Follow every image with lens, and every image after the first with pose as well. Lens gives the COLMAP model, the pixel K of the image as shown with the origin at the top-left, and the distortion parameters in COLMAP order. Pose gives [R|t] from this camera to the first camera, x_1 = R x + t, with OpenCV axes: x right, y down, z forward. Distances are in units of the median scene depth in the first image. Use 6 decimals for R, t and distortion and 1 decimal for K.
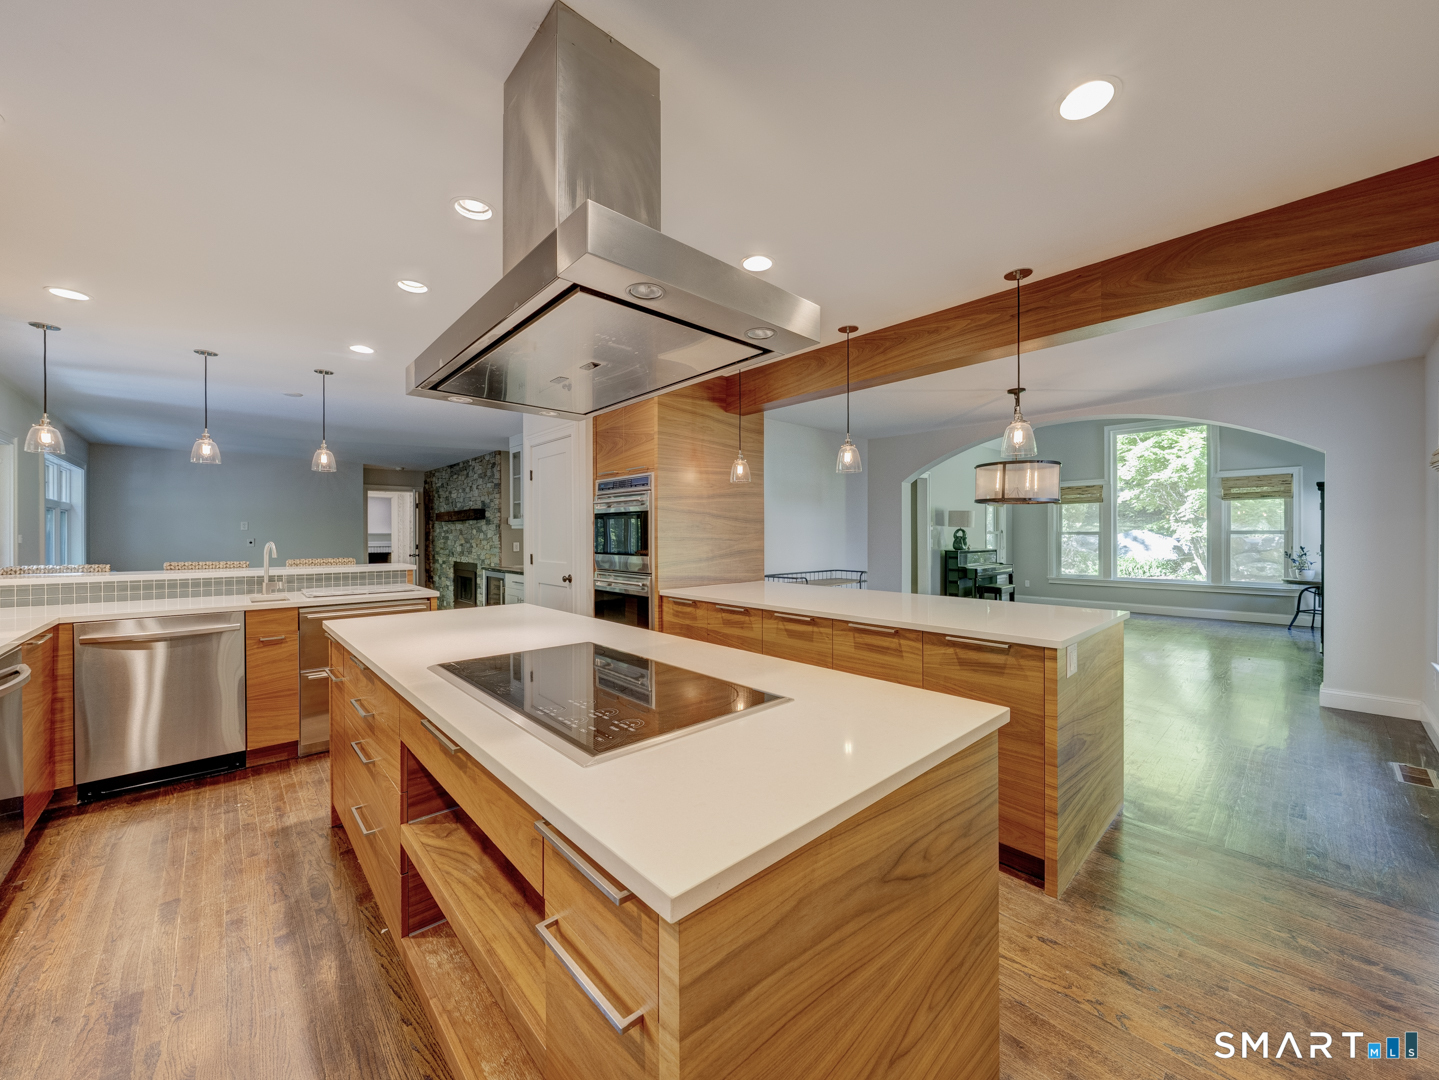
lens RADIAL K [[554.0, 0, 717.7], [0, 554.0, 537.1], [0, 0, 1]] dist [0.000484, 0.000103]
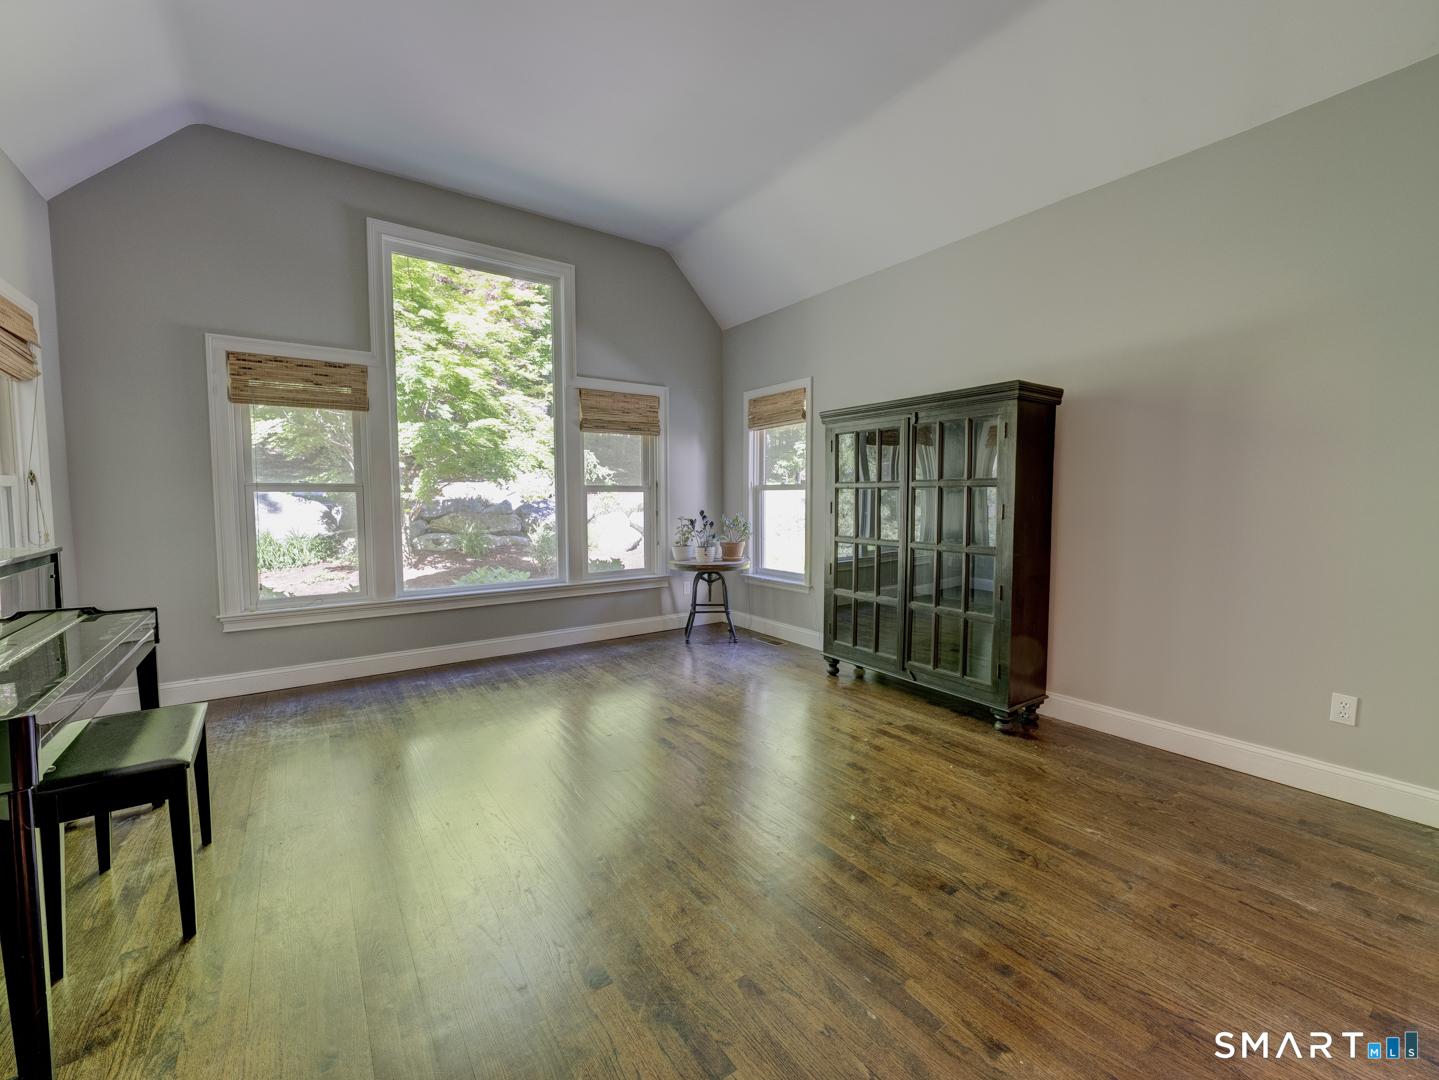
lens RADIAL K [[622.4, 0, 720.2], [0, 622.4, 539.4], [0, 0, 1]] dist [0.000046, -0.000007]
pose [[0.119603, -0.061715, 0.990902, 0.258229], [0.000946, 0.998073, 0.062047, 0.004393], [-0.992821, -0.006484, 0.119430, 0.666151]]
